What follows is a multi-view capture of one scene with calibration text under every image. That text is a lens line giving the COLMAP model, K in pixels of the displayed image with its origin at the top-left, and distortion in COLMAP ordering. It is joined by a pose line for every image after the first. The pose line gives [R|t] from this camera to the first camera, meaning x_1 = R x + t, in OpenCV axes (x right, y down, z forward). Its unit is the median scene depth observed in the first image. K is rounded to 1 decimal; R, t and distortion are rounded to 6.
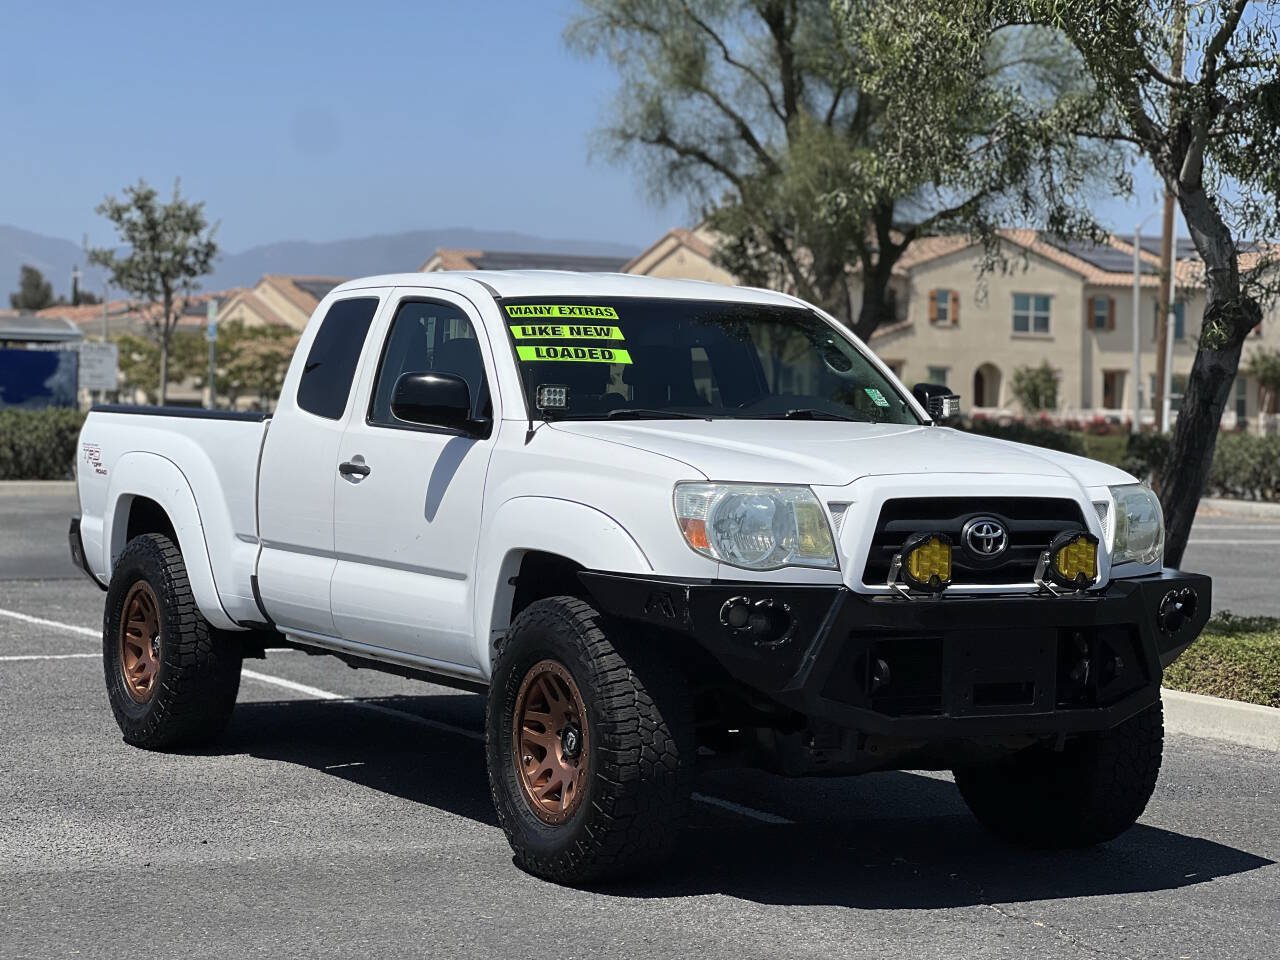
lens RADIAL K [[2841.9, 0, 643.8], [0, 2841.9, 478.1], [0, 0, 1]] dist [0.112597, 0.000000]
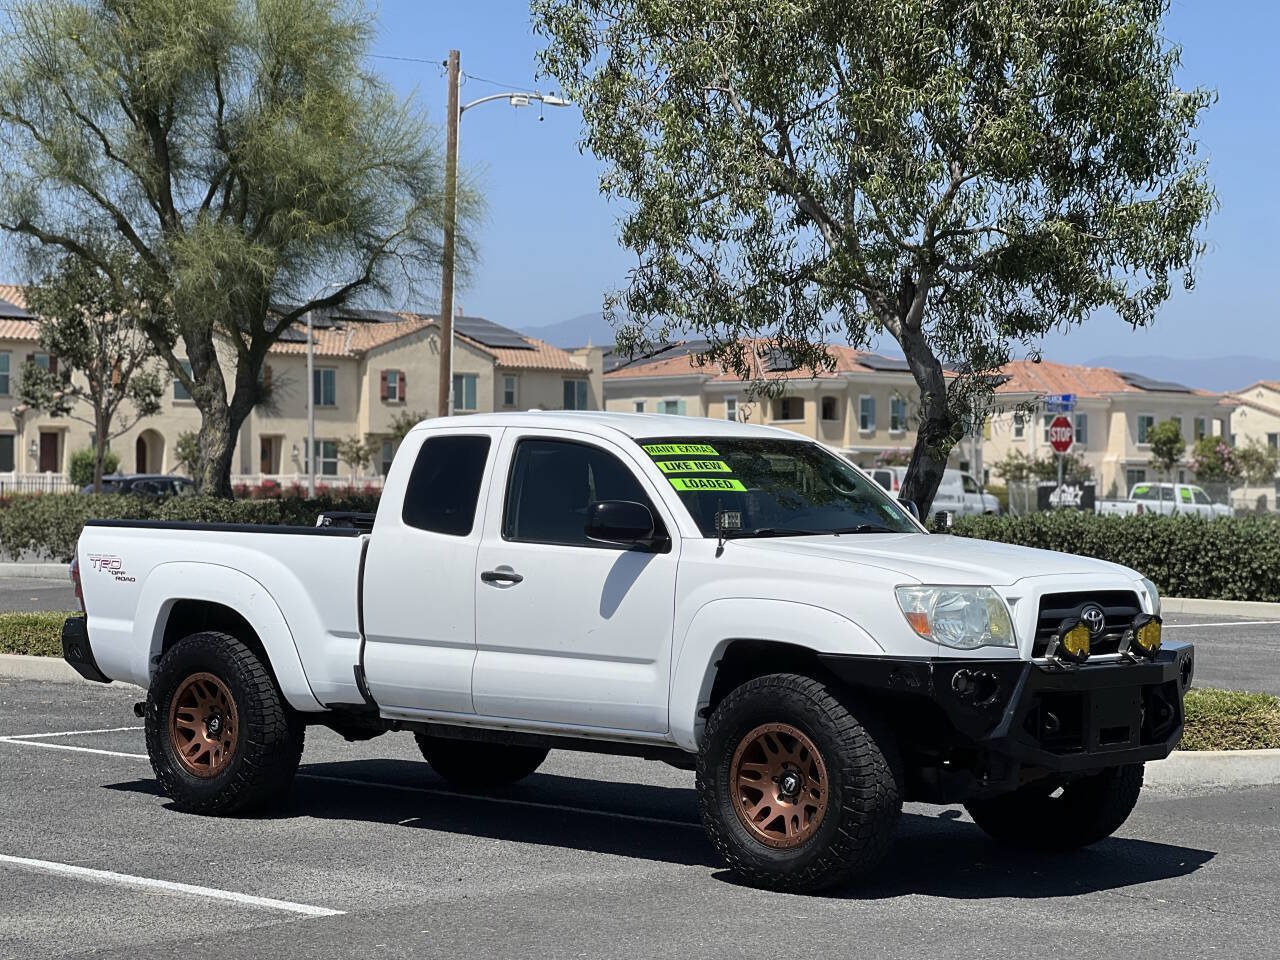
lens RADIAL K [[2841.9, 0, 646.2], [0, 2841.9, 542.5], [0, 0, 1]] dist [0.112597, 0.000000]
pose [[0.947243, -0.019593, 0.319916, -0.457879], [0.018990, 0.999807, 0.005007, -0.024150], [-0.319952, 0.001332, 0.947433, -0.200124]]
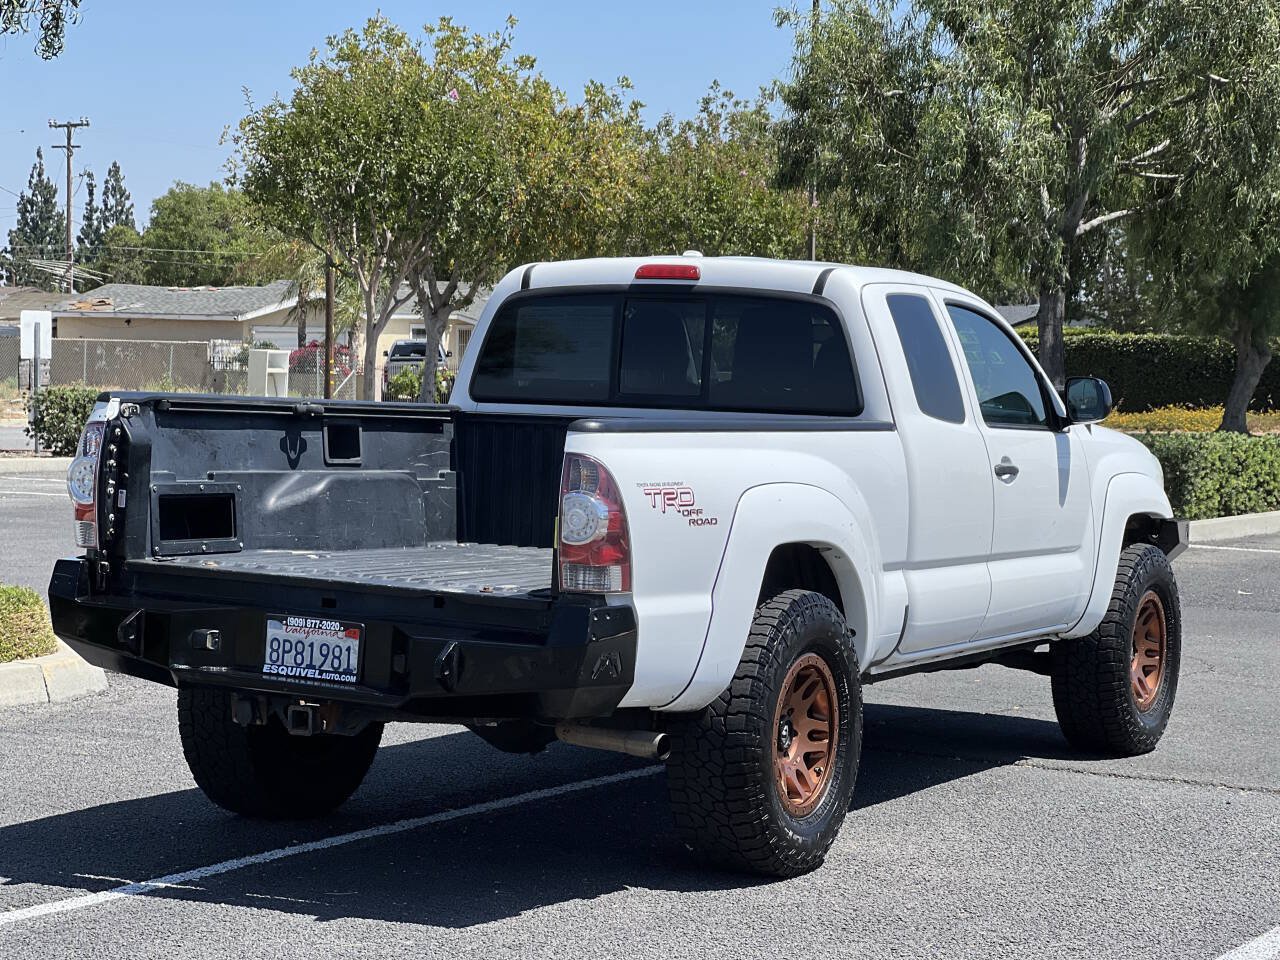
lens RADIAL K [[2841.9, 0, 620.6], [0, 2841.9, 531.7], [0, 0, 1]] dist [0.112597, 0.000000]
pose [[-0.530752, -0.085071, 0.843247, -0.943186], [-0.012927, 0.995646, 0.092309, -0.077990], [-0.847429, 0.038093, -0.529541, 1.745019]]
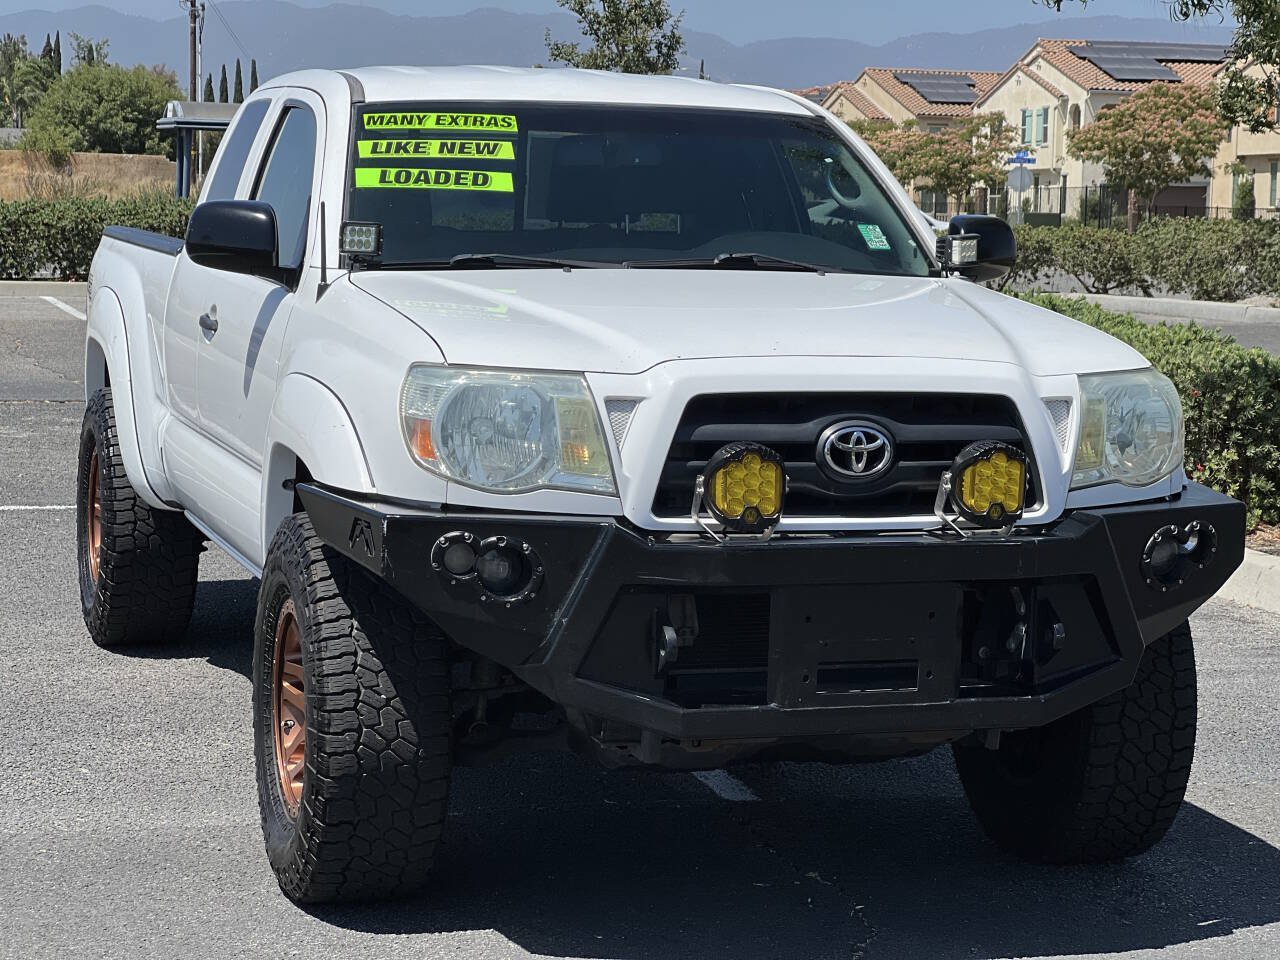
lens RADIAL K [[2841.9, 0, 642.4], [0, 2841.9, 470.1], [0, 0, 1]] dist [0.112597, 0.000000]
pose [[0.974926, 0.025660, -0.221046, 0.197090], [-0.010269, 0.997459, 0.070498, -0.020196], [0.222294, -0.066460, 0.972712, 0.273003]]
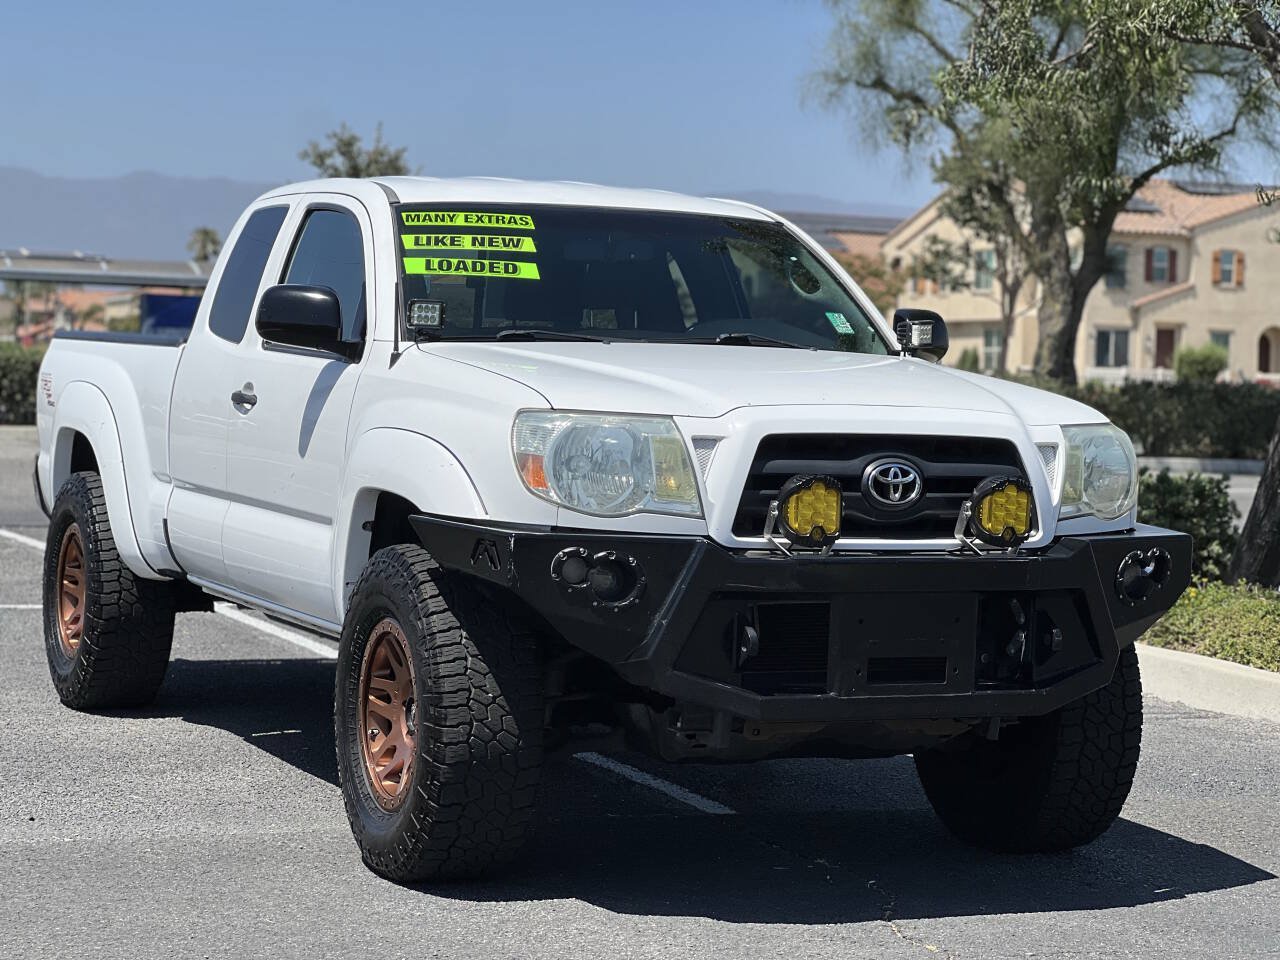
lens RADIAL K [[2841.9, 0, 638.5], [0, 2841.9, 476.5], [0, 0, 1]] dist [0.112597, 0.000000]
pose [[0.994253, 0.015674, -0.105899, 0.118455], [-0.014371, 0.999811, 0.013062, 0.008089], [0.106083, -0.011465, 0.994291, 0.142568]]
